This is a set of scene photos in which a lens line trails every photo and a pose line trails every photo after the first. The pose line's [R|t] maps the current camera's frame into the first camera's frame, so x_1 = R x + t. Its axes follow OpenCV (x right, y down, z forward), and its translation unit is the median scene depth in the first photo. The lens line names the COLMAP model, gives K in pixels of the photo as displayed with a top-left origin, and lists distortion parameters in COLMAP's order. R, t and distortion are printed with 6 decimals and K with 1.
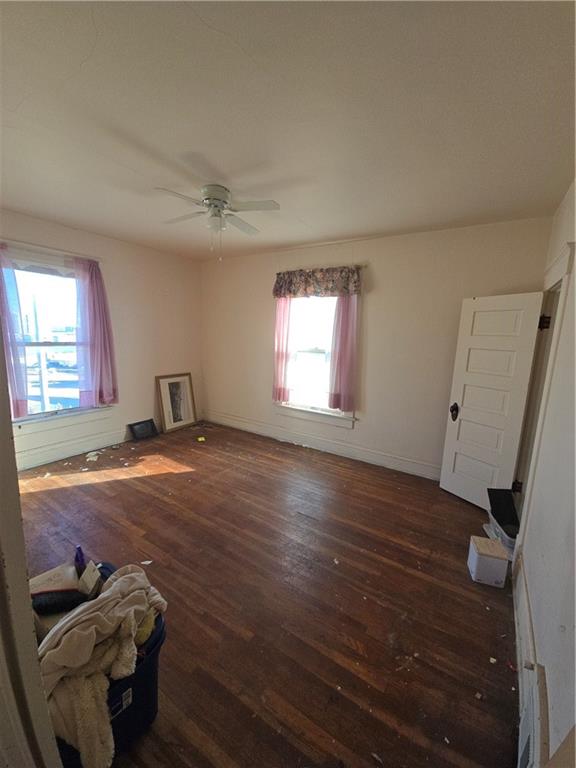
lens RADIAL K [[309.5, 0, 288.3], [0, 309.5, 386.9], [0, 0, 1]] dist [0.000964, -0.000958]
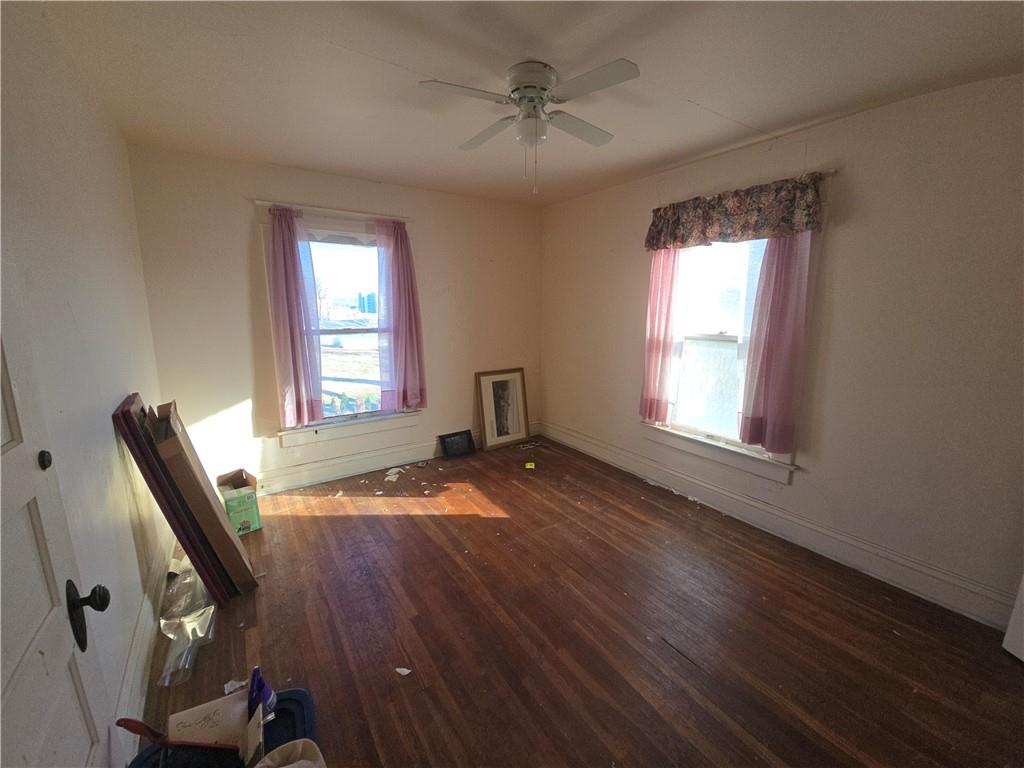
lens RADIAL K [[412.7, 0, 512.2], [0, 412.7, 383.3], [0, 0, 1]] dist [0.000964, -0.000958]
pose [[0.920849, 0.041298, -0.387727, 0.039542], [-0.036673, 0.999140, 0.019323, -0.038109], [0.388192, -0.003575, 0.921572, 0.167292]]
